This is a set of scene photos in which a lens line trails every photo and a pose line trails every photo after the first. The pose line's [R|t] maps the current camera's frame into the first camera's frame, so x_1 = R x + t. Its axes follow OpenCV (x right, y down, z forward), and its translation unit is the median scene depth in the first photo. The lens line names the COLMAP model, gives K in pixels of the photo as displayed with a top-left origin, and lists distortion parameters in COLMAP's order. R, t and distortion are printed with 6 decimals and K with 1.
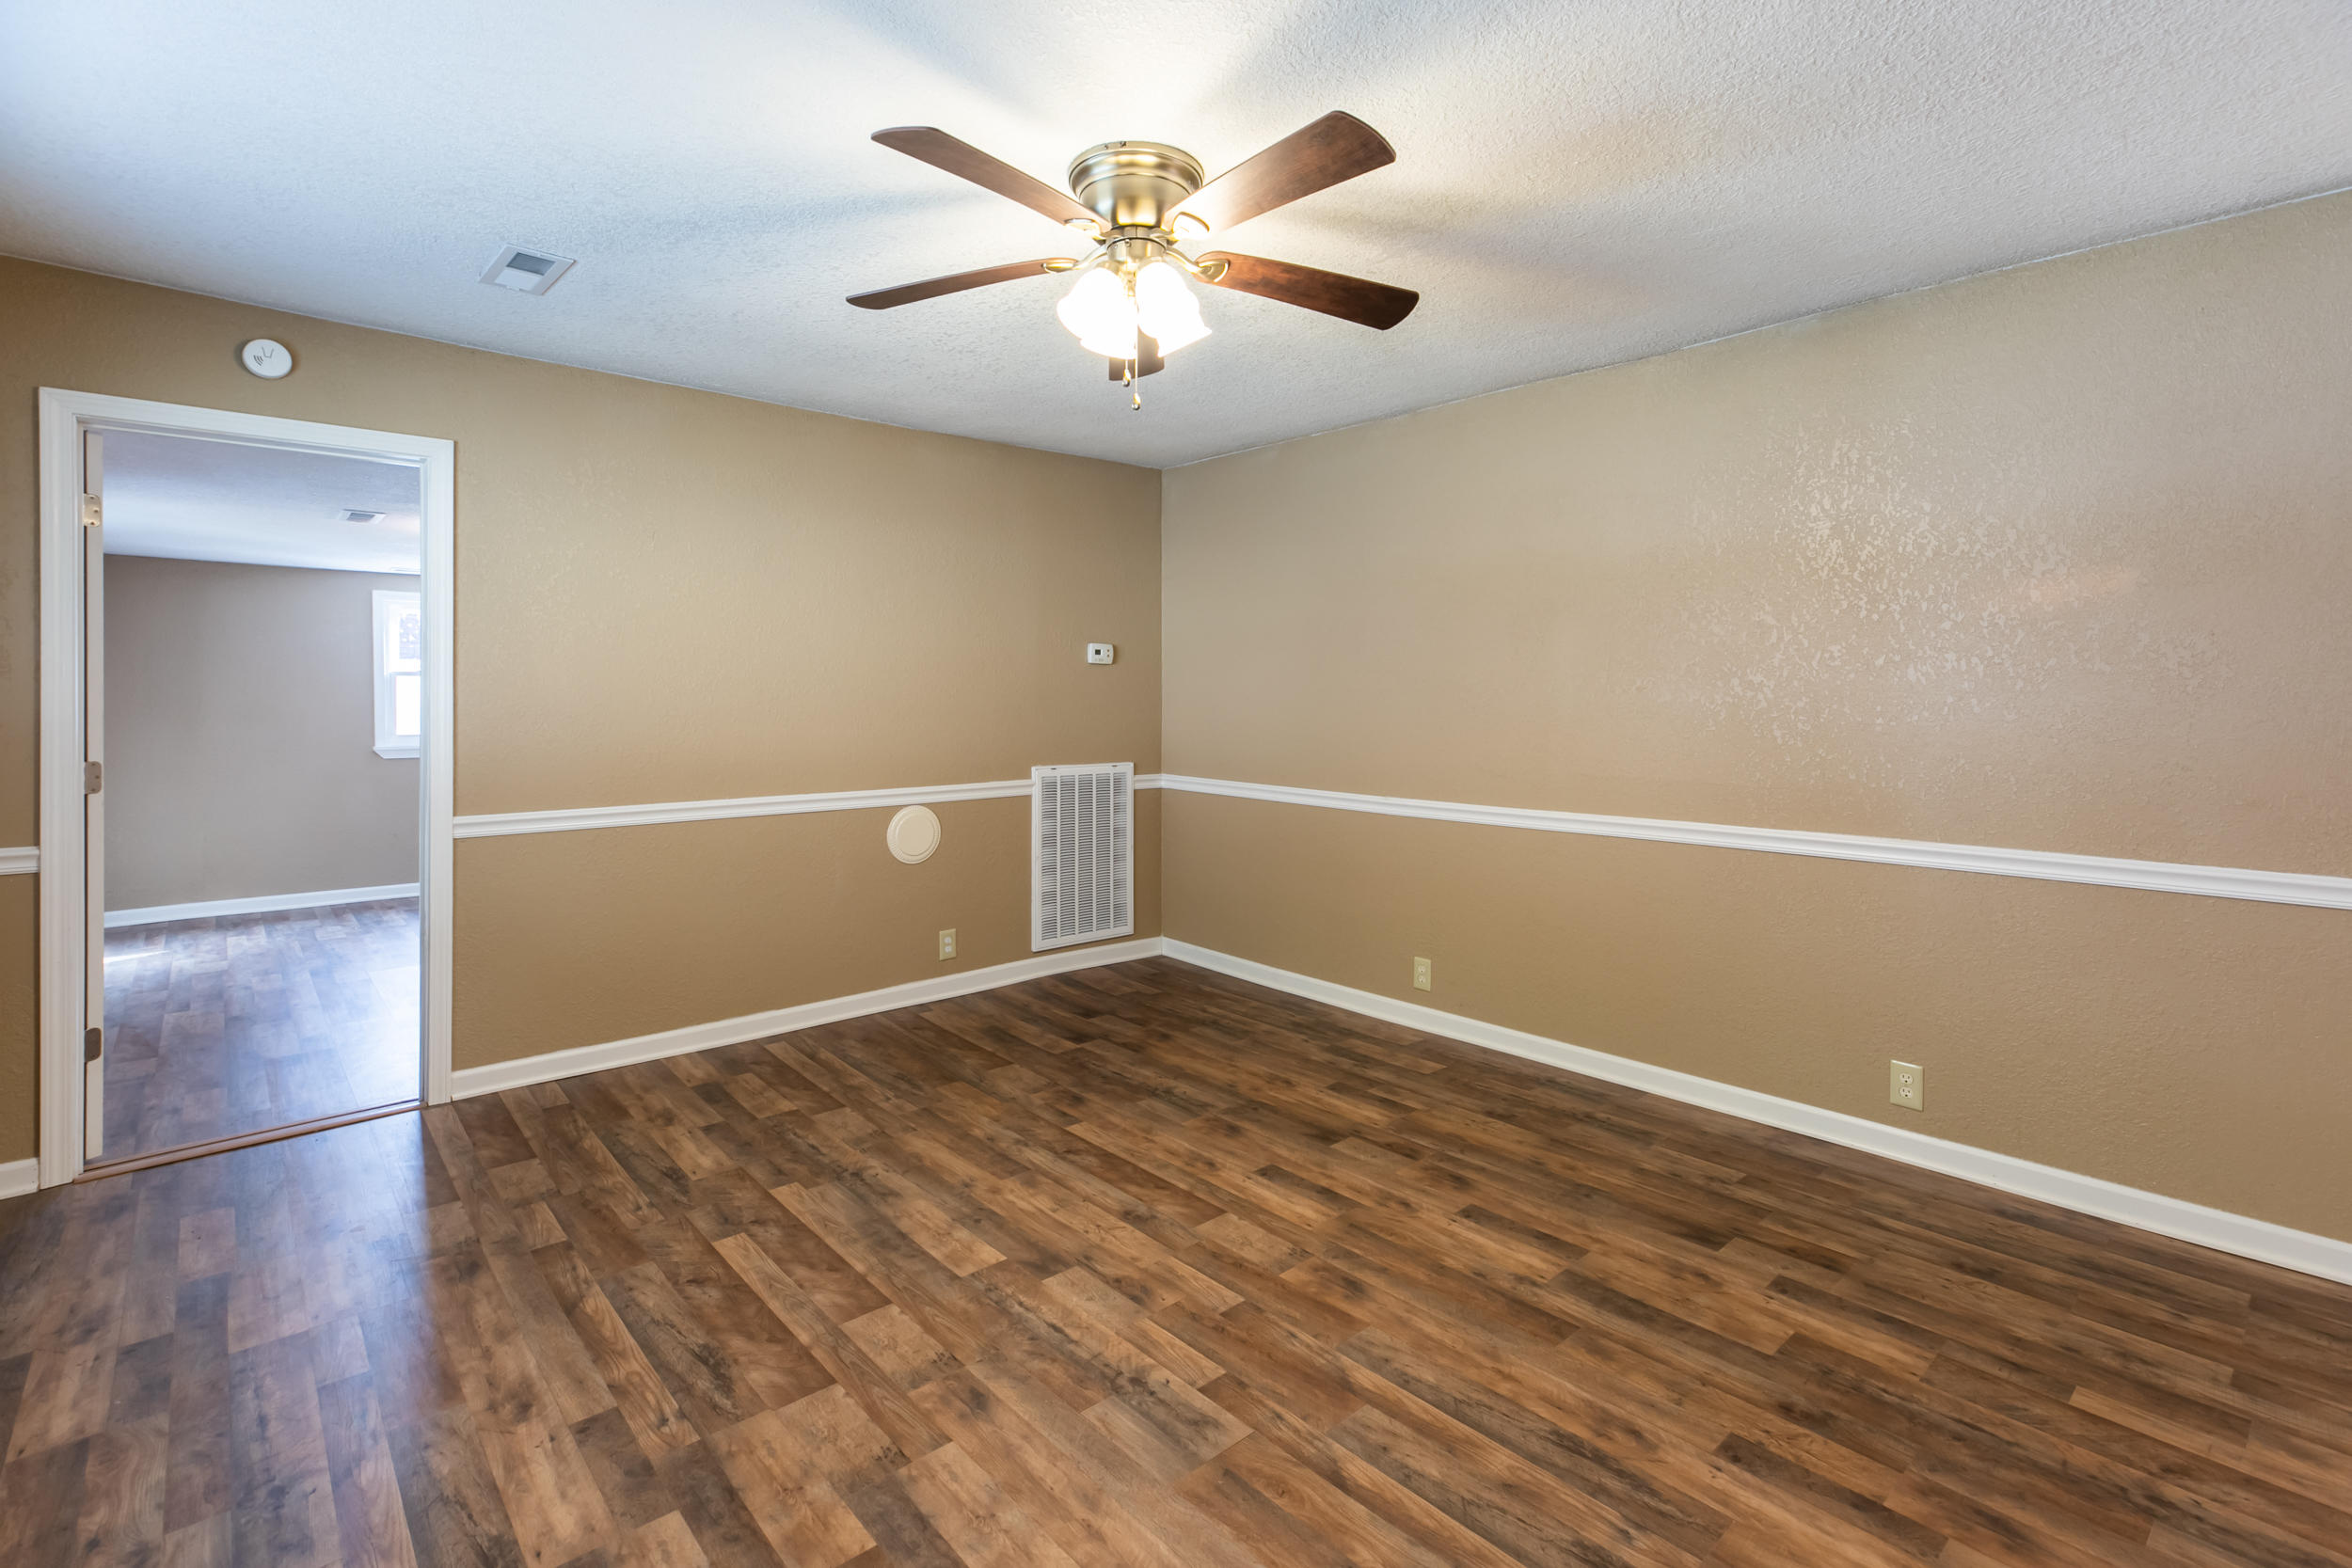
lens RADIAL K [[1099.0, 0, 1188.5], [0, 1099.0, 700.0], [0, 0, 1]] dist [0.008608, 0.000496]
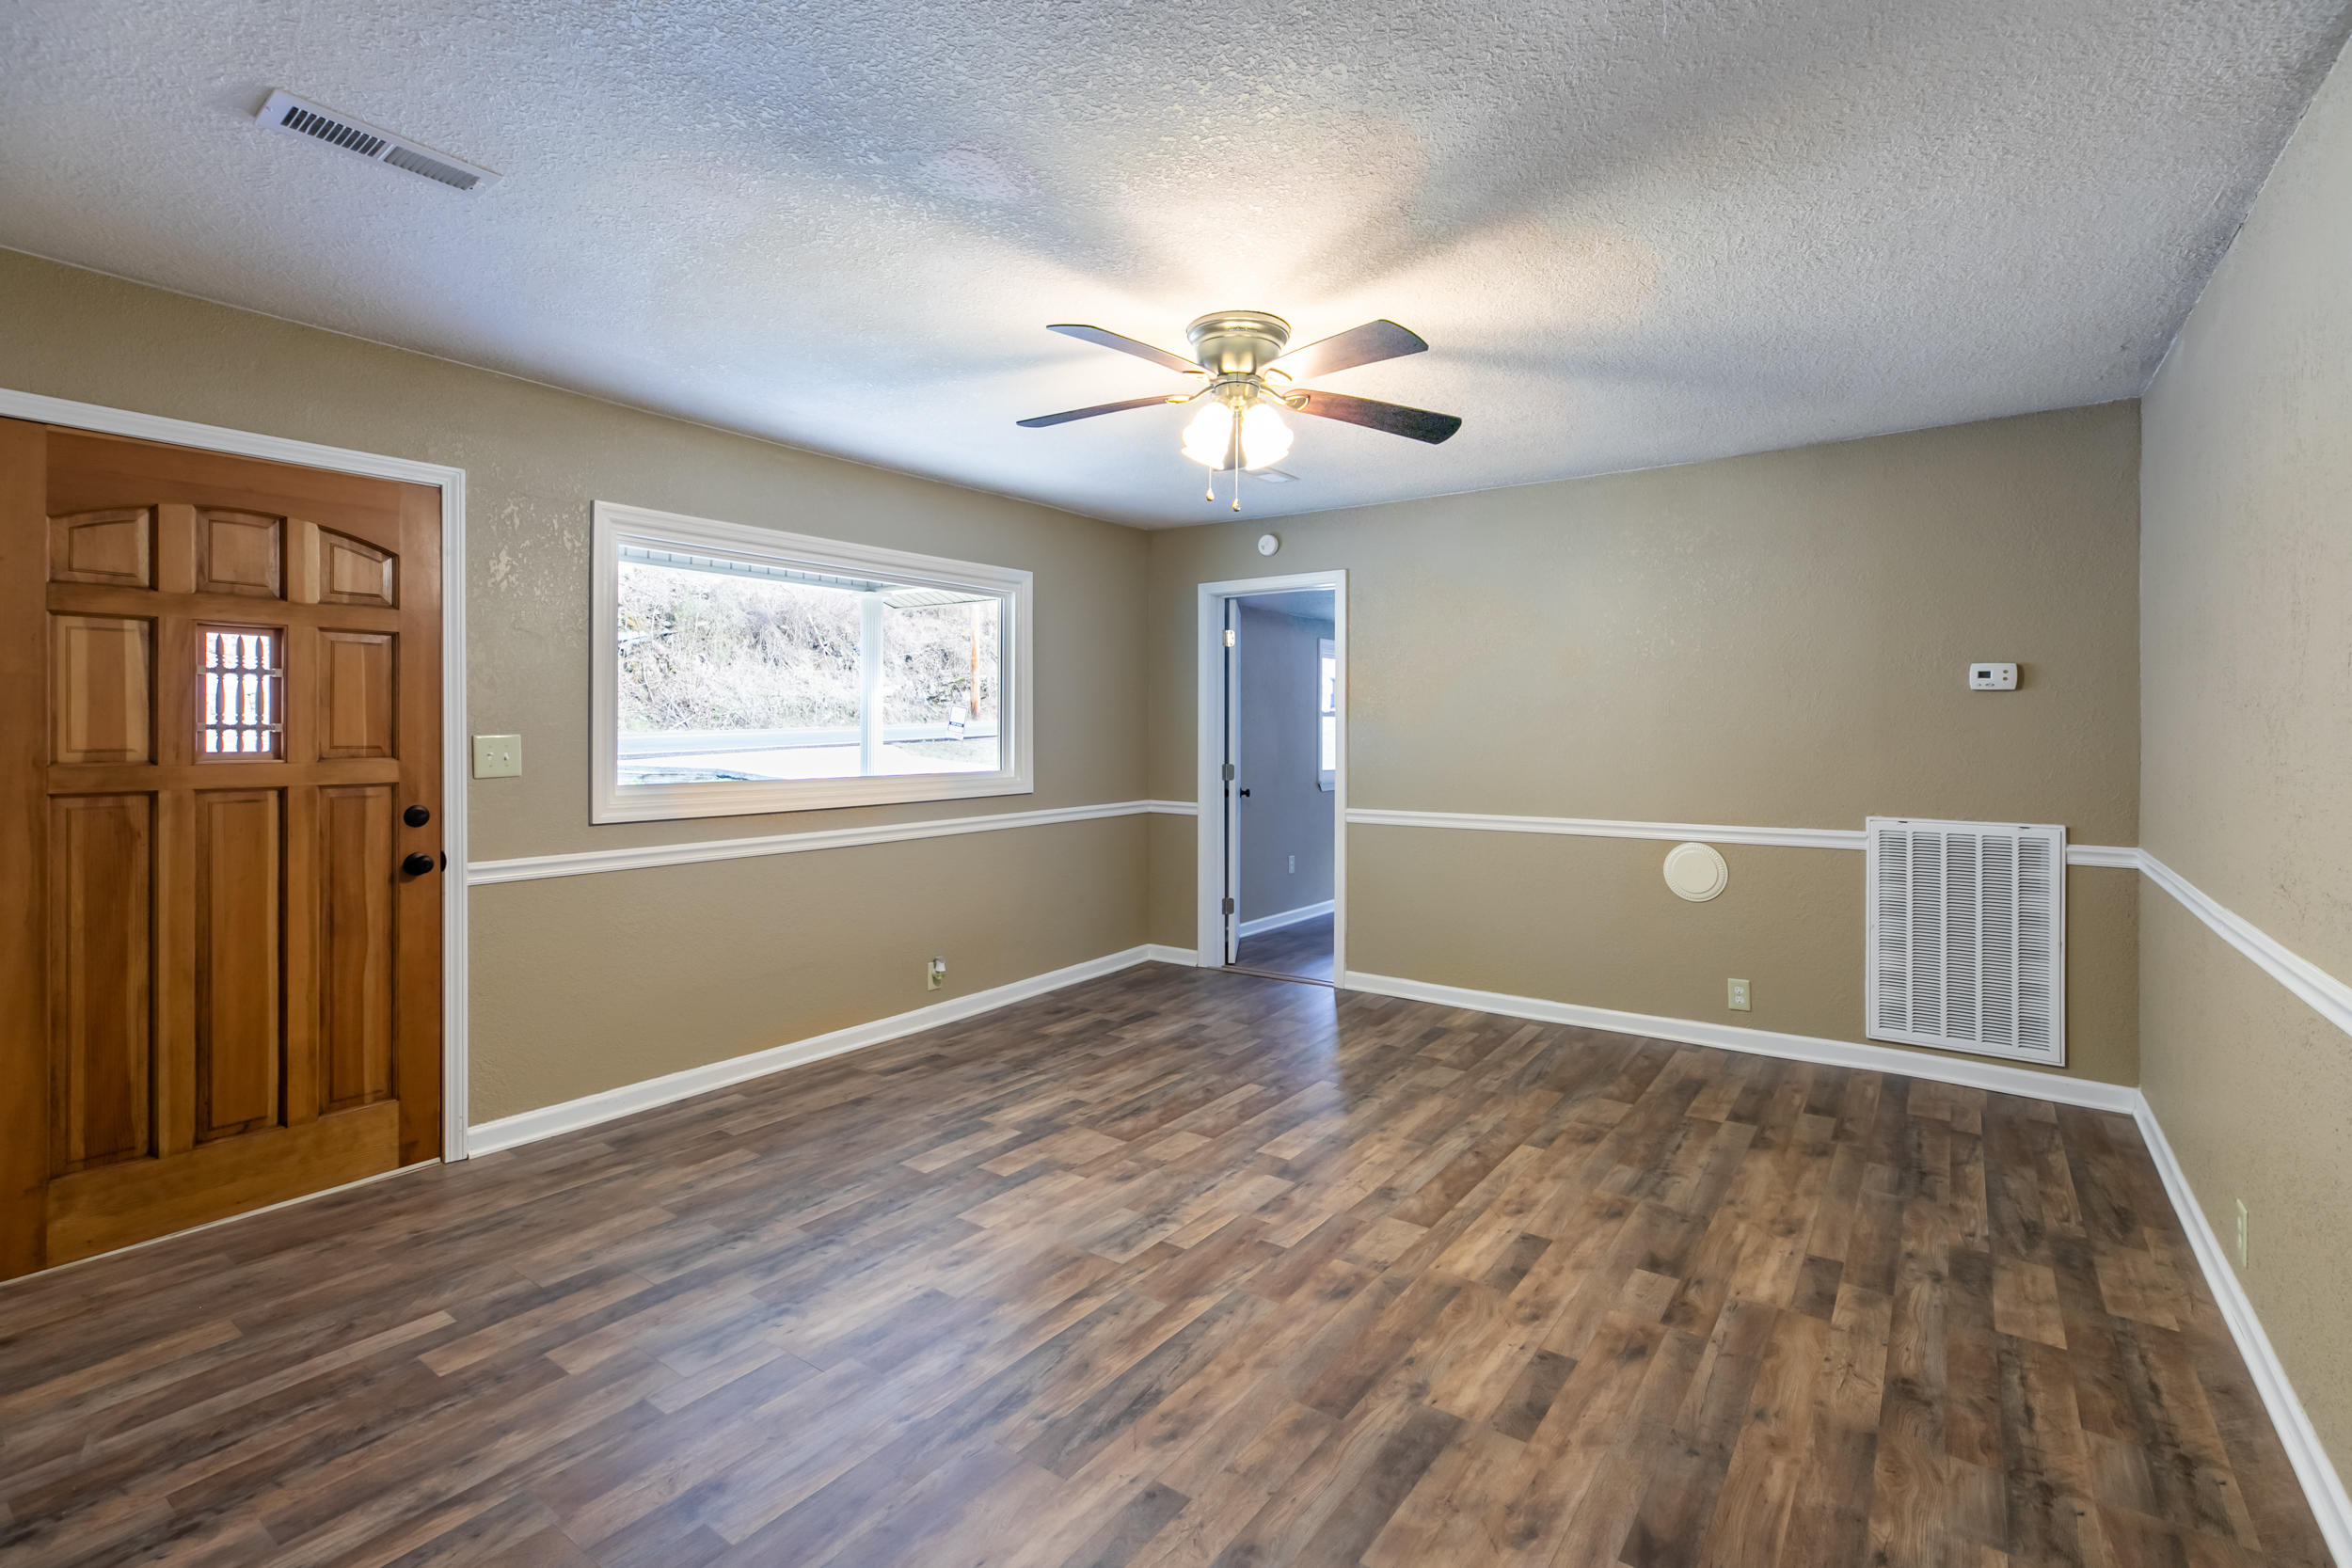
lens RADIAL K [[1075.5, 0, 1173.4], [0, 1075.5, 731.2], [0, 0, 1]] dist [0.011100, 0.000210]
pose [[0.209349, -0.000704, -0.977841, 0.945426], [-0.005004, 0.999986, -0.001791, -0.000568], [0.977828, 0.005268, 0.209343, 0.528391]]
